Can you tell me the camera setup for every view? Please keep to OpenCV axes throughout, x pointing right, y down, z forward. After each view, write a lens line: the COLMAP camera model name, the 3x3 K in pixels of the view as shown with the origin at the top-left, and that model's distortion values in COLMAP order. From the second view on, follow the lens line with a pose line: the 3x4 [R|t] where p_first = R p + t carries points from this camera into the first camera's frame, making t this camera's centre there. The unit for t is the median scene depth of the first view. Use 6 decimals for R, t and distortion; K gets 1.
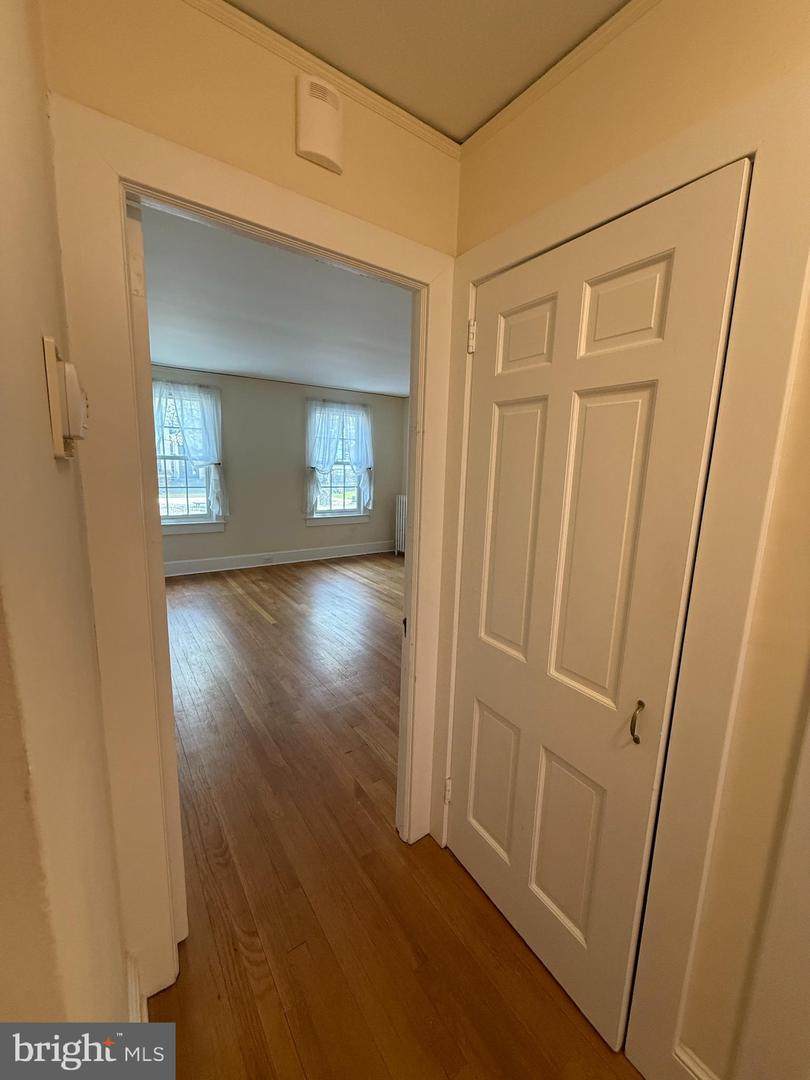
lens RADIAL K [[432.8, 0, 403.2], [0, 432.8, 537.5], [0, 0, 1]] dist [0.000349, 0.000031]
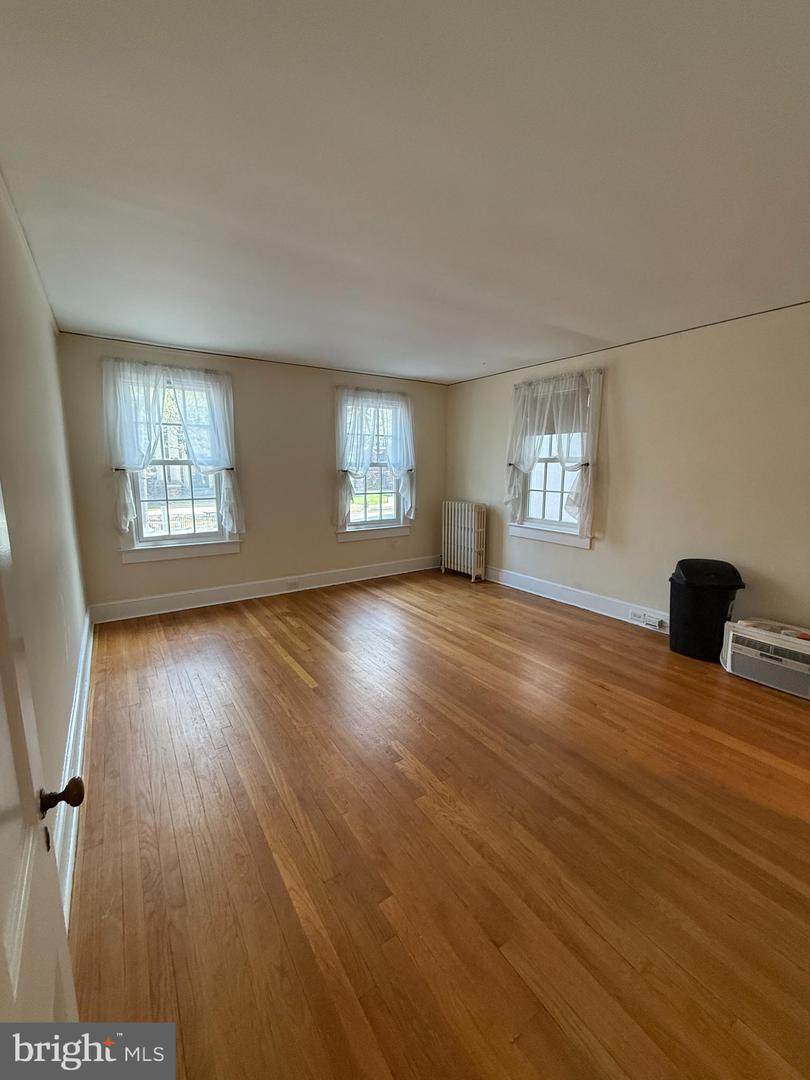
lens RADIAL K [[432.8, 0, 406.3], [0, 432.8, 537.4], [0, 0, 1]] dist [0.000349, 0.000031]
pose [[0.999587, -0.024641, -0.014816, -0.087994], [0.024528, 0.999669, -0.007736, -0.027917], [0.015002, 0.007369, 0.999860, 0.192436]]
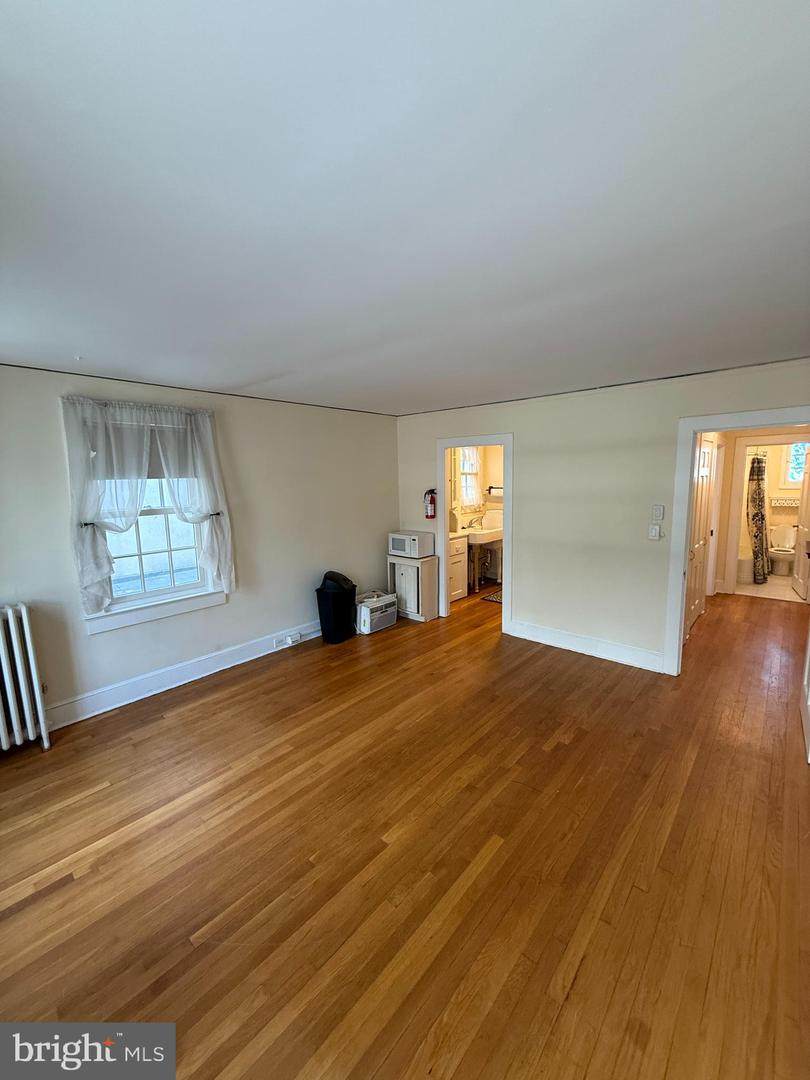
lens RADIAL K [[432.8, 0, 403.8], [0, 432.8, 540.6], [0, 0, 1]] dist [0.000349, 0.000031]
pose [[-0.237975, -0.167624, 0.956698, -0.481680], [0.176178, 0.961206, 0.212237, -0.192036], [-0.955159, 0.219057, -0.199211, 0.765308]]
